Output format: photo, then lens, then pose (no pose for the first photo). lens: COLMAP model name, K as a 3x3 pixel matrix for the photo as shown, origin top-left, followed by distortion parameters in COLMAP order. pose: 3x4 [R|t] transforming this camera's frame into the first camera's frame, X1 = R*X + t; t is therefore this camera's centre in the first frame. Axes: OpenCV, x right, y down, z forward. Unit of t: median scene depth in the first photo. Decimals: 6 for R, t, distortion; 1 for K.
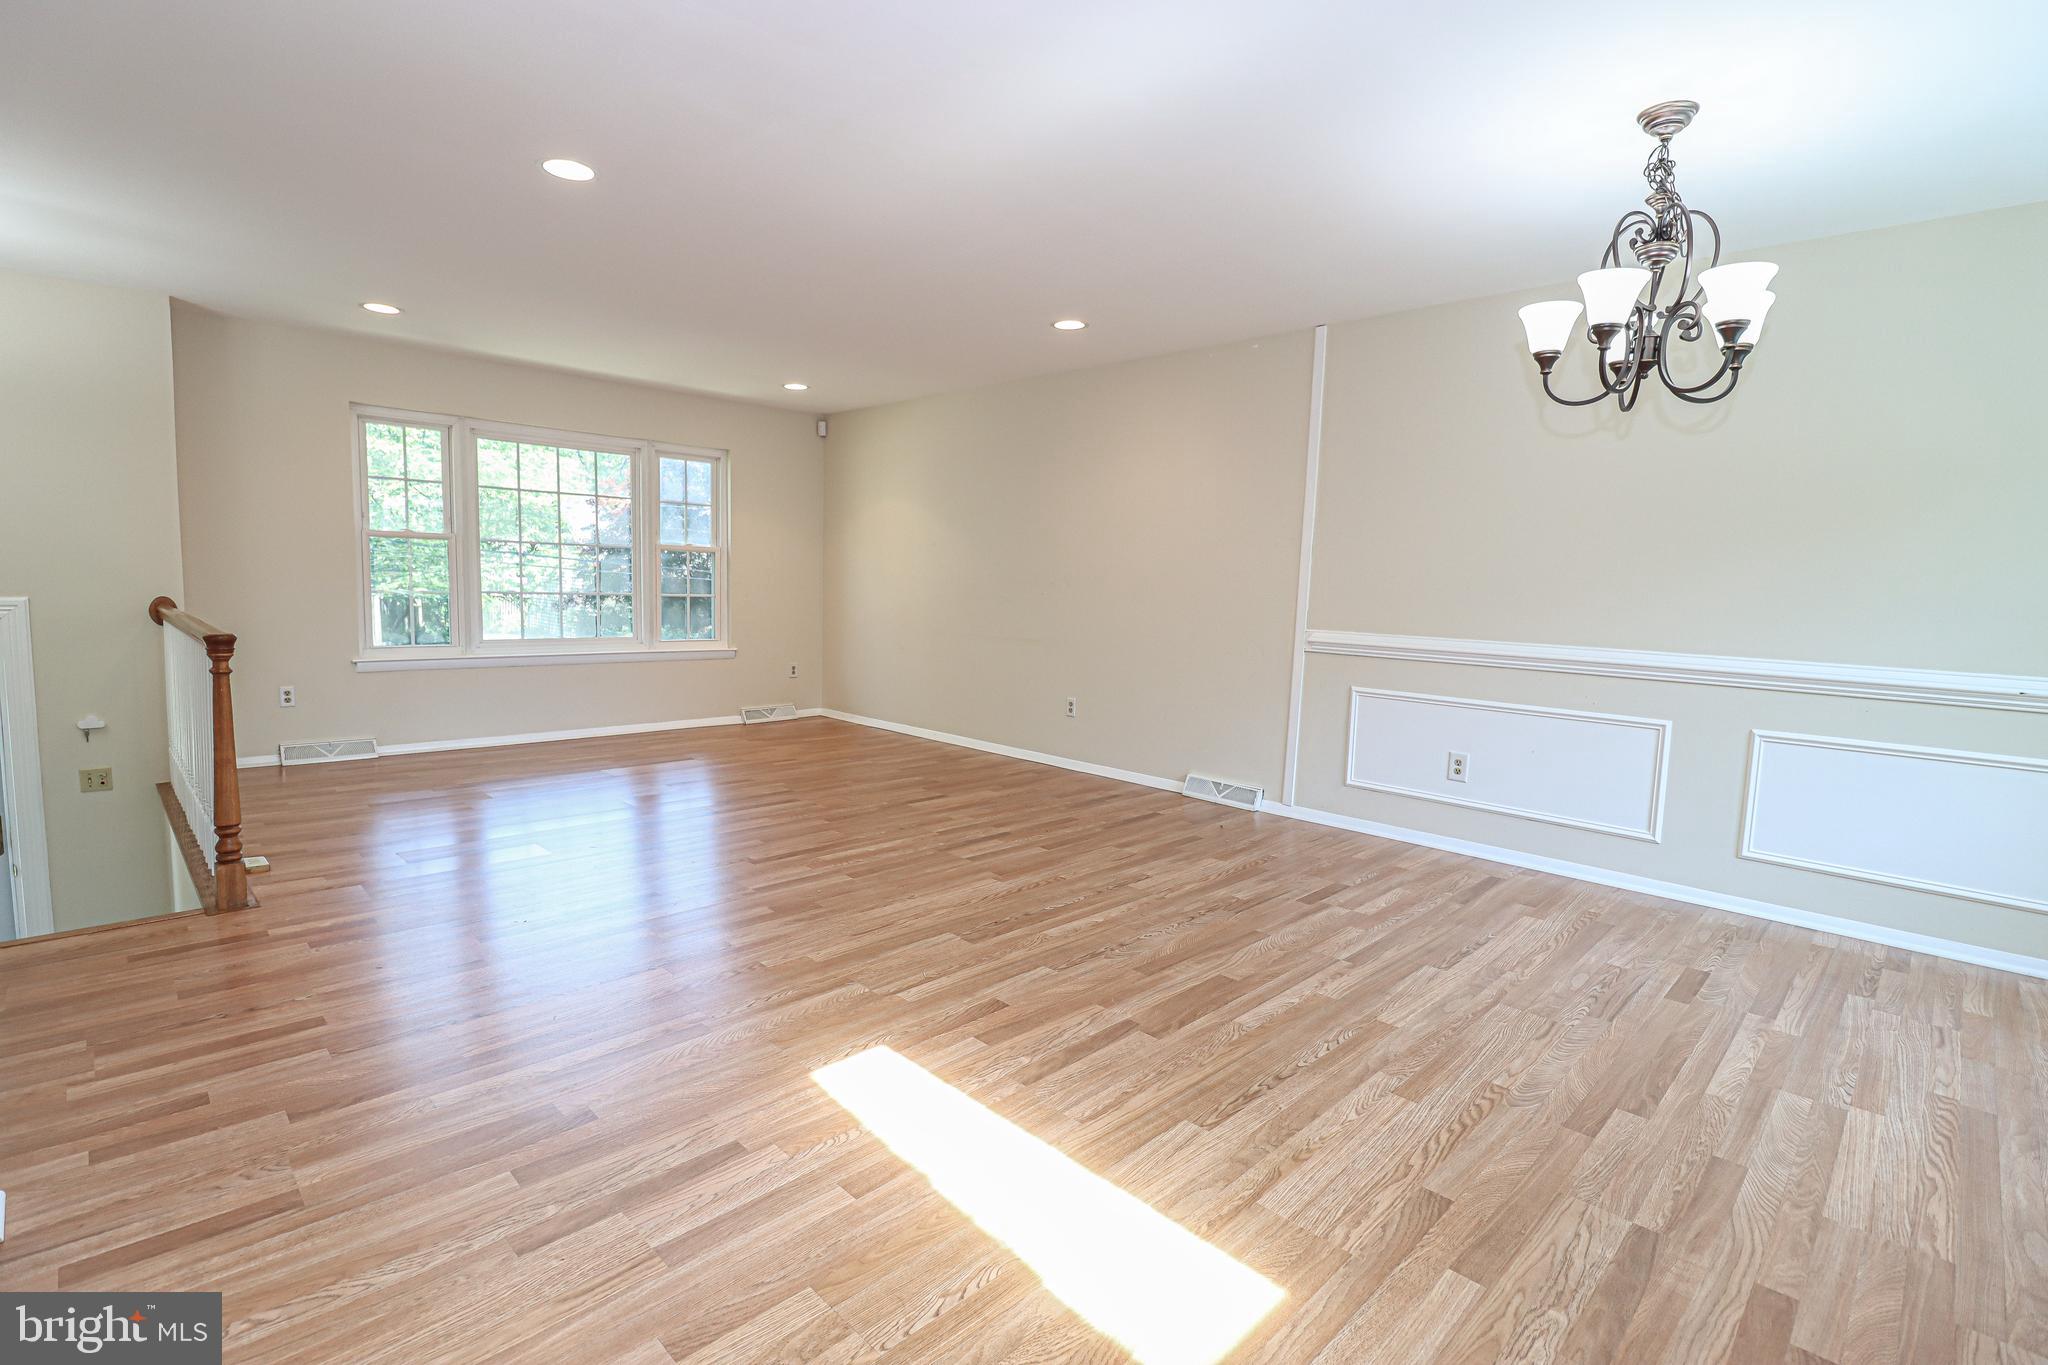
lens RADIAL K [[949.1, 0, 1027.7], [0, 949.1, 674.9], [0, 0, 1]] dist [-0.003330, -0.009265]
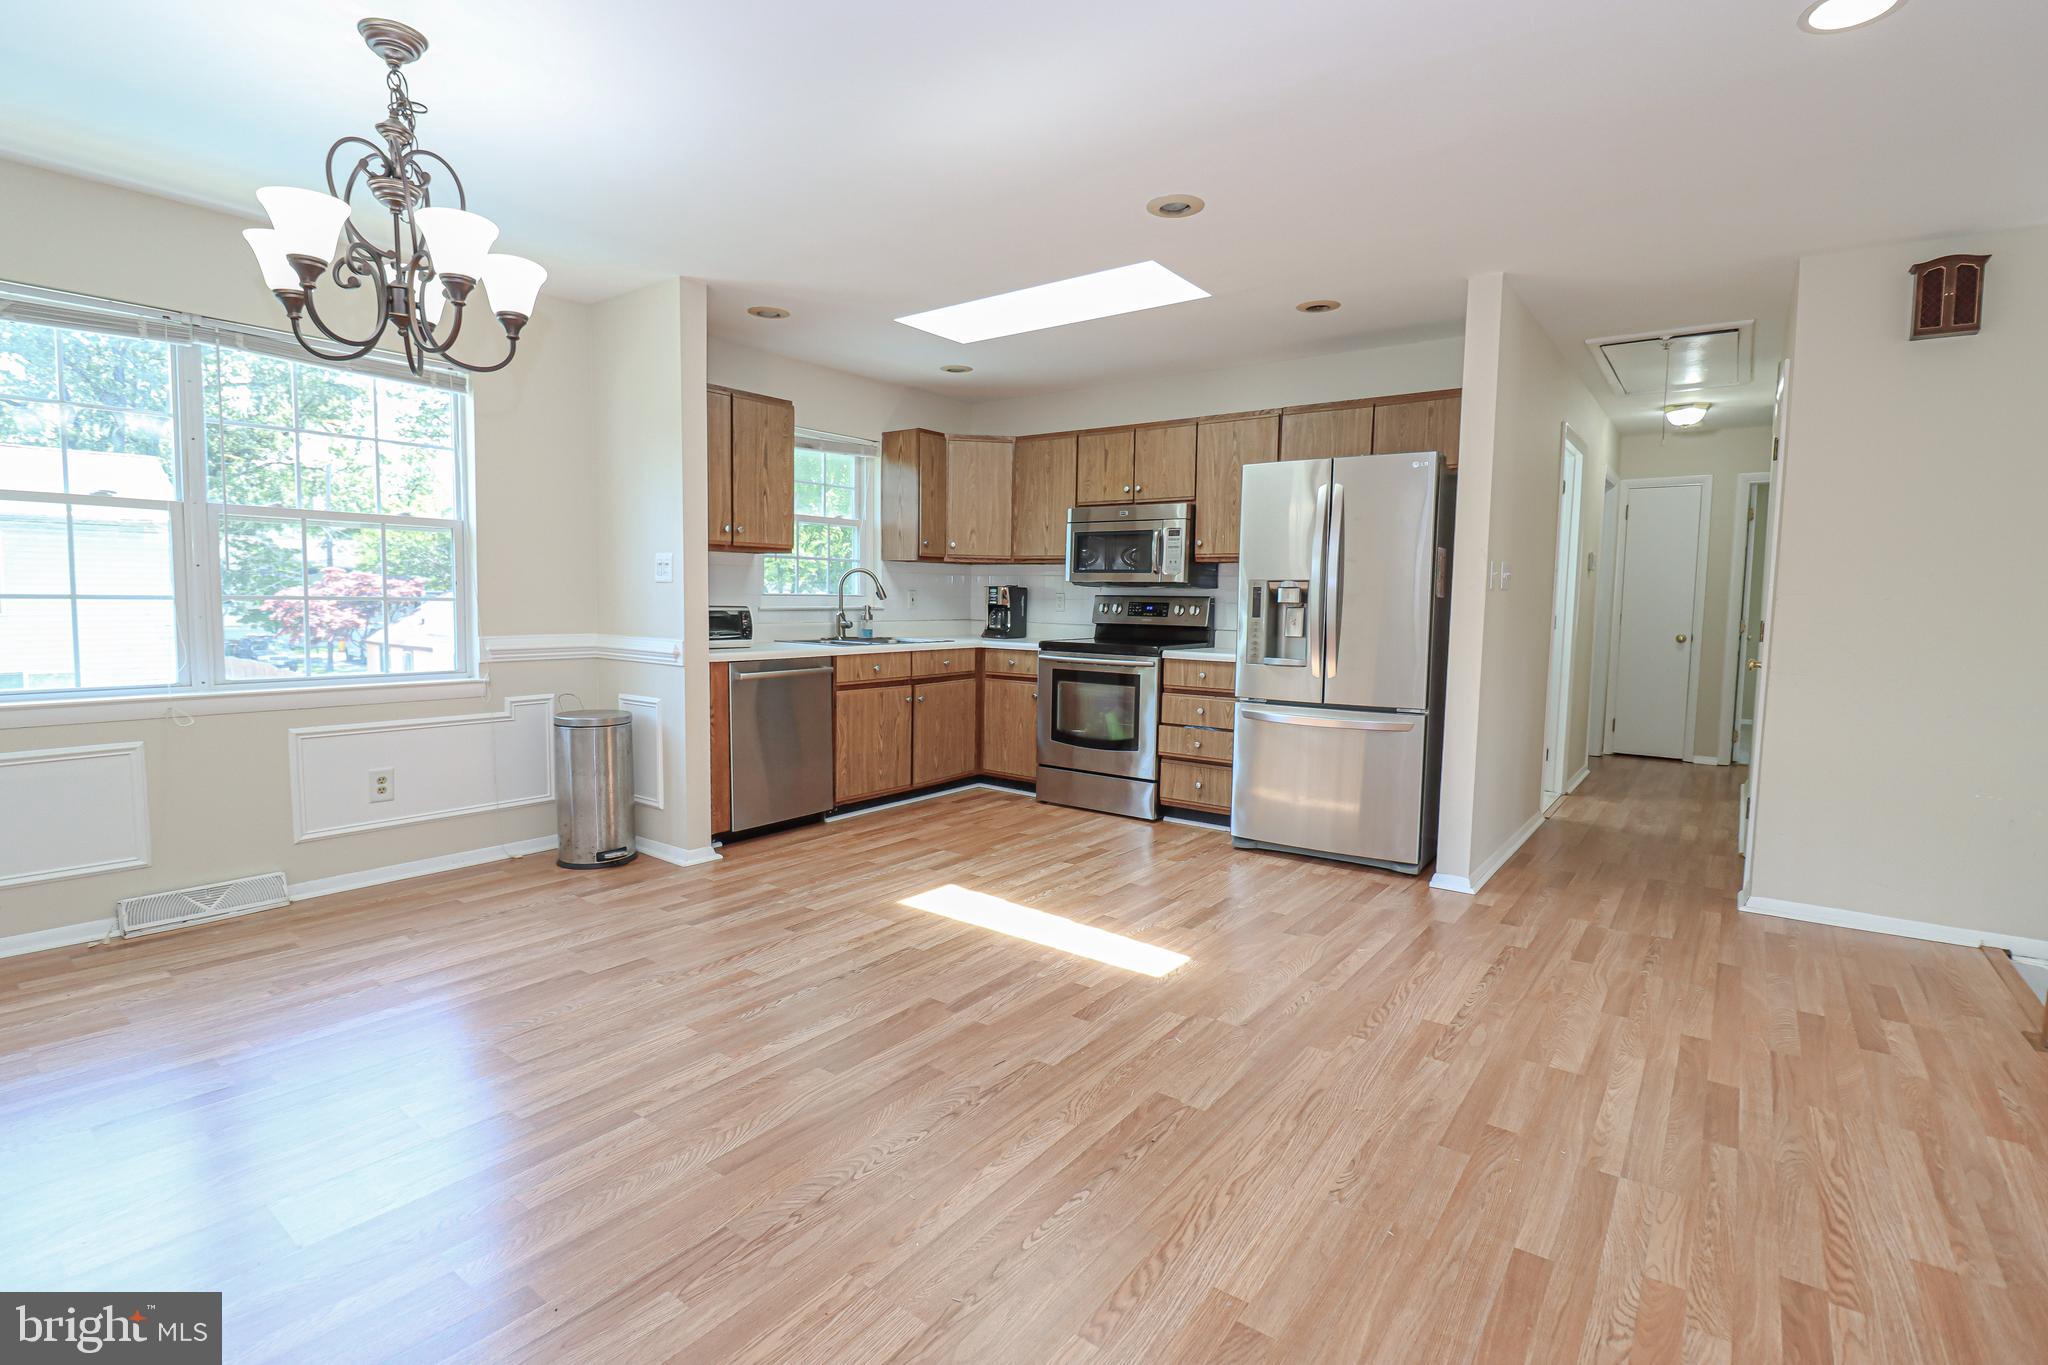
lens RADIAL K [[949.1, 0, 1024.3], [0, 949.1, 675.6], [0, 0, 1]] dist [-0.003330, -0.009265]
pose [[-0.989964, -0.035248, -0.136856, 0.163864], [-0.059263, 0.982677, 0.175594, -0.164448], [0.128295, 0.181942, -0.974904, 1.714905]]
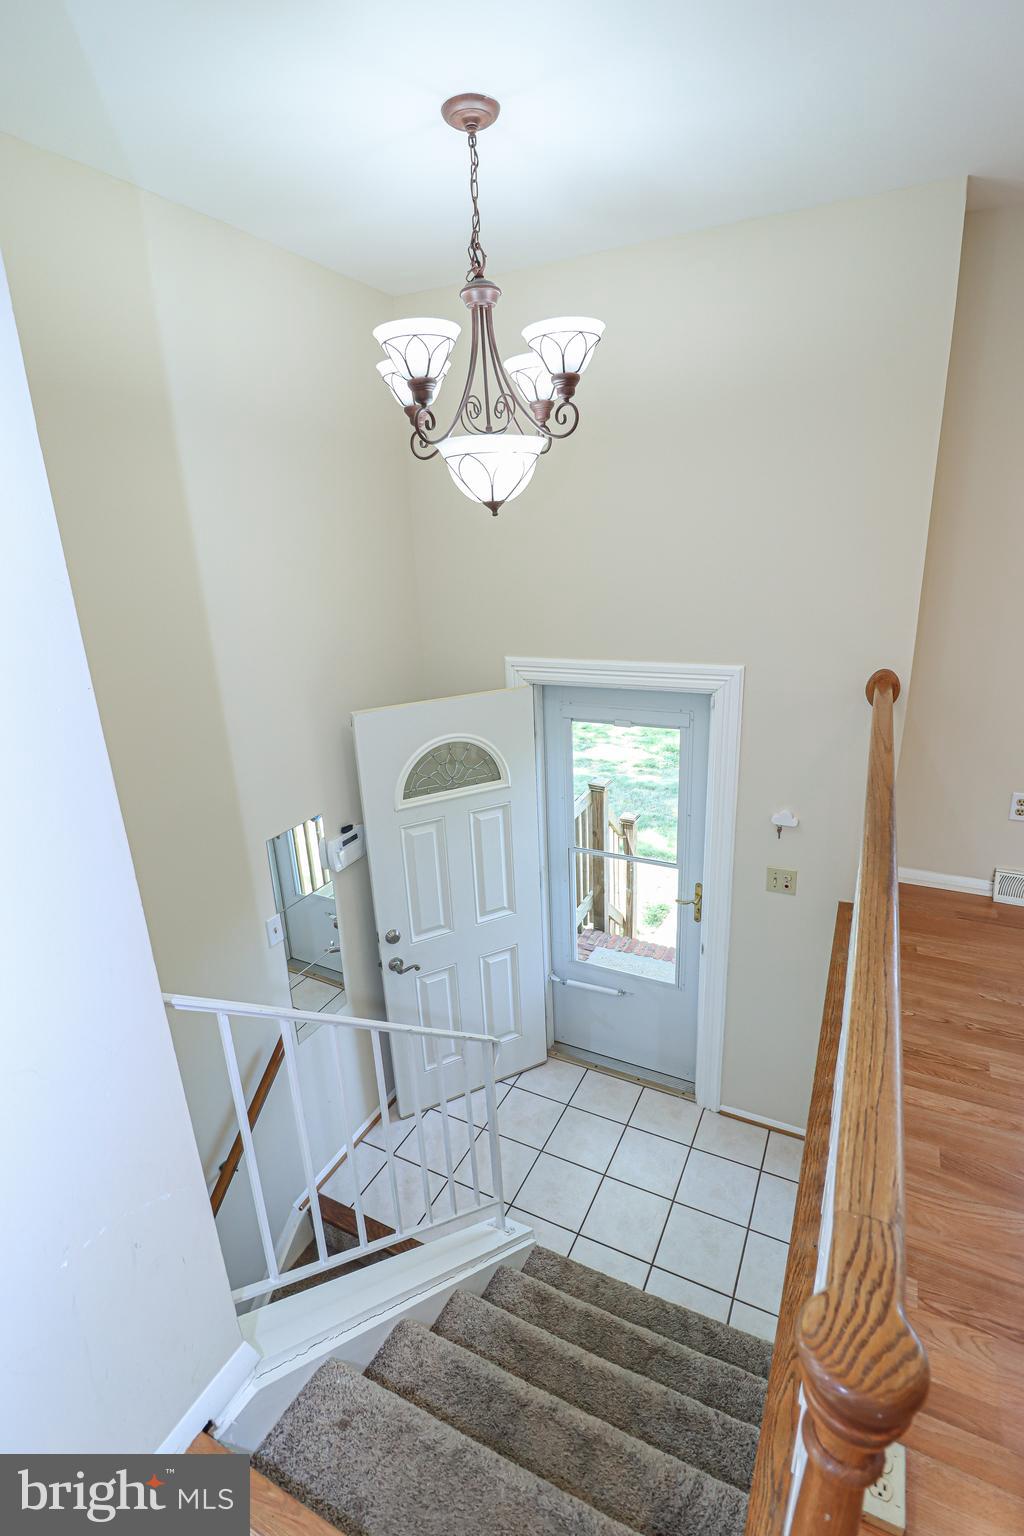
lens RADIAL K [[711.8, 0, 508.5], [0, 711.8, 761.5], [0, 0, 1]] dist [-0.003330, -0.009265]
pose [[0.296359, 0.247347, -0.922492, -0.792462], [-0.042161, 0.968329, 0.246093, -0.222242], [0.954146, -0.034038, 0.297401, 0.913578]]
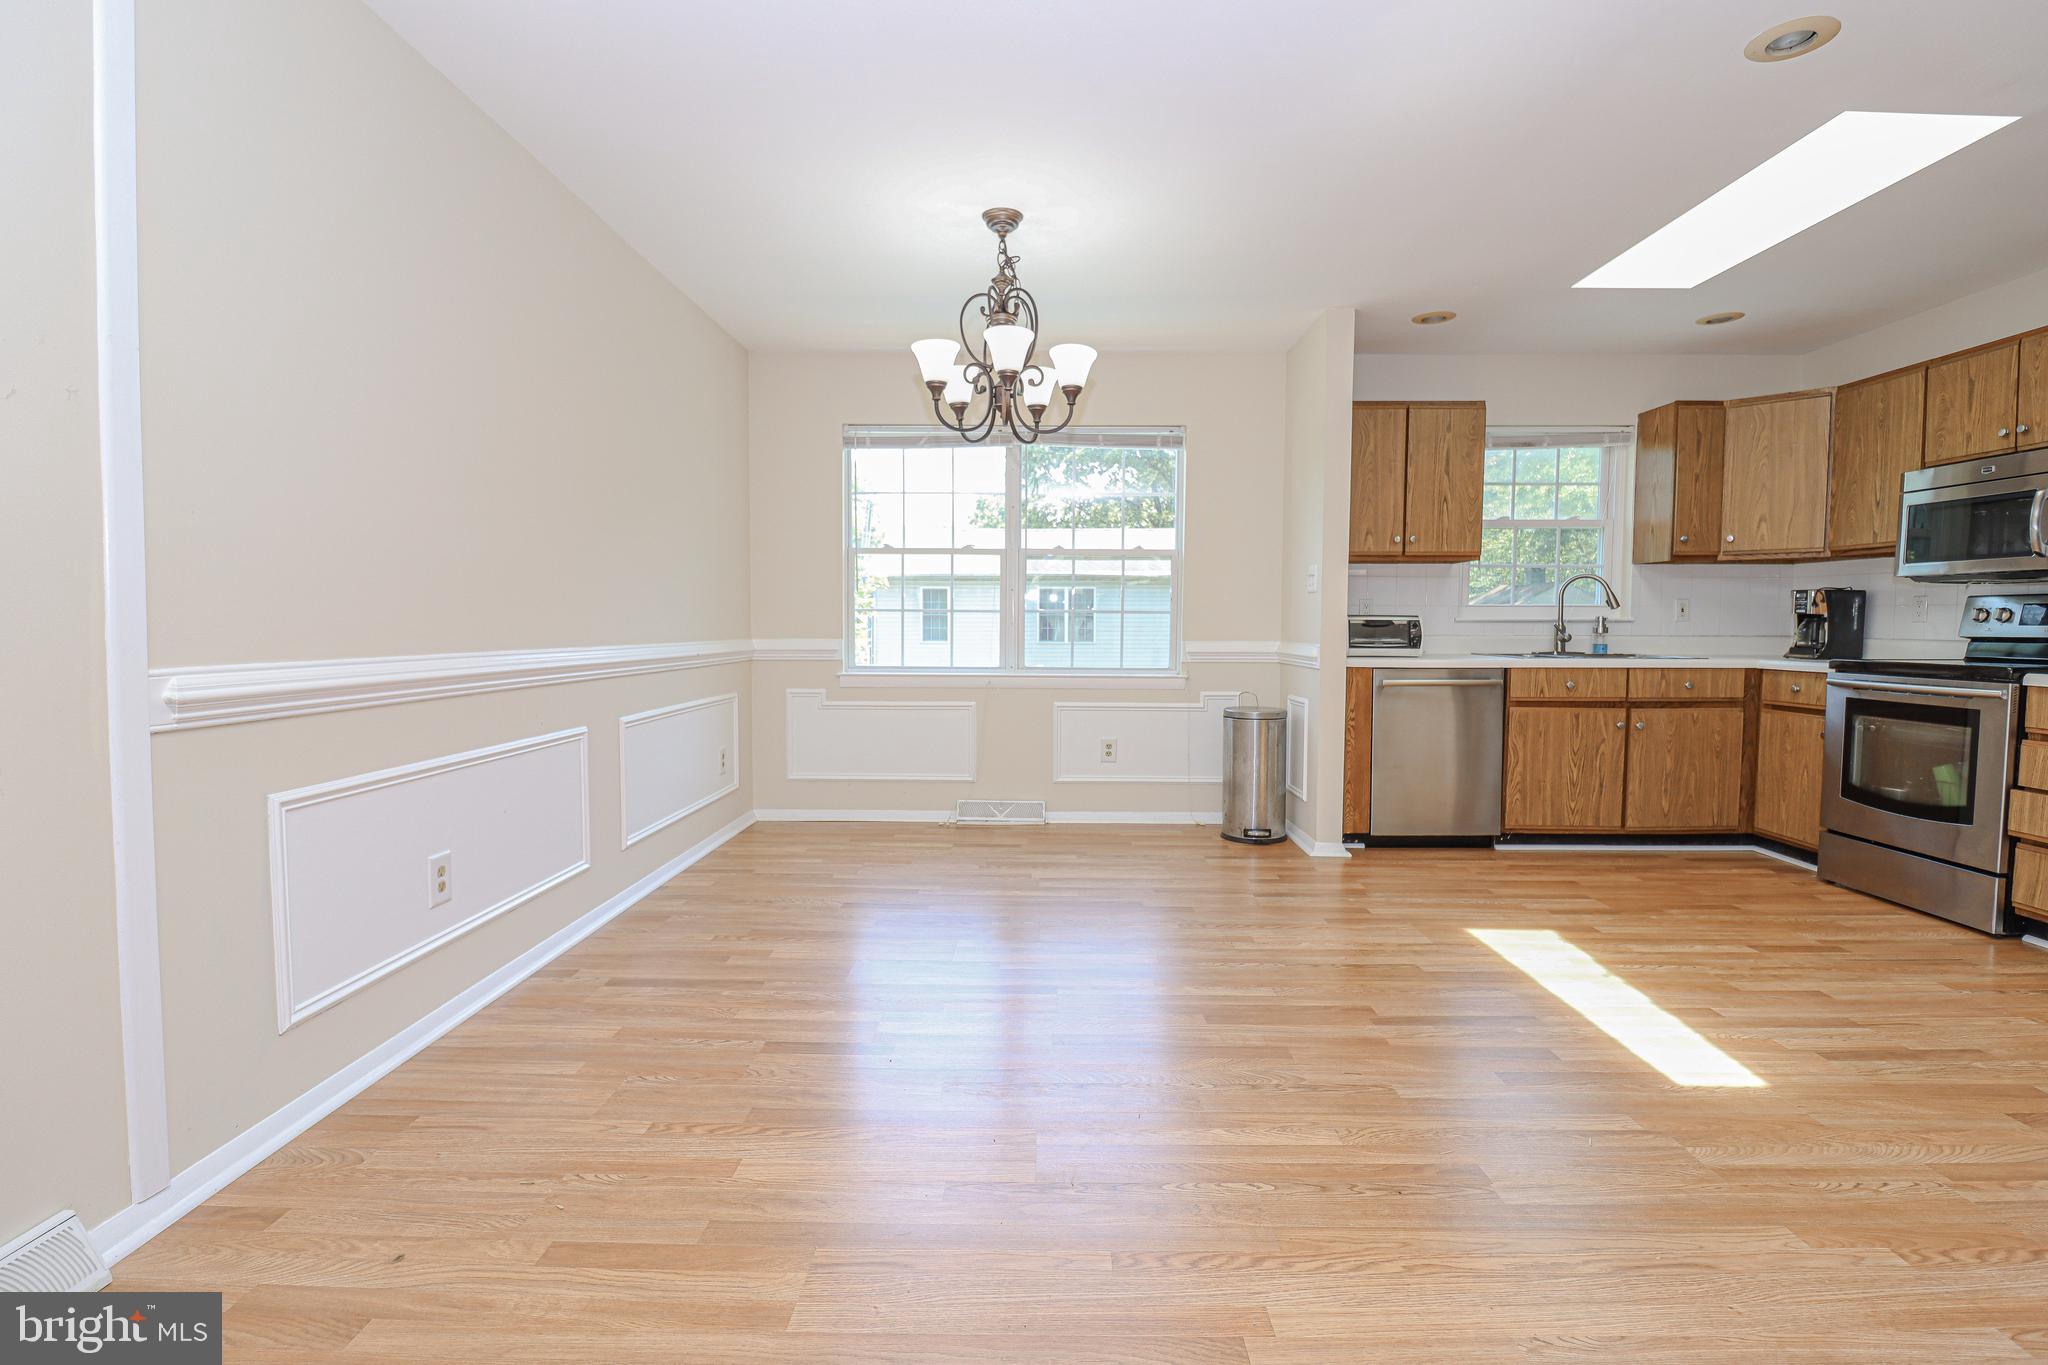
lens RADIAL K [[949.1, 0, 1031.5], [0, 949.1, 681.4], [0, 0, 1]] dist [-0.003330, -0.009265]
pose [[-0.695171, -0.077384, 0.714667, -0.279106], [0.045501, 0.987458, 0.151182, -0.132060], [-0.717403, 0.137615, -0.682931, 1.641532]]
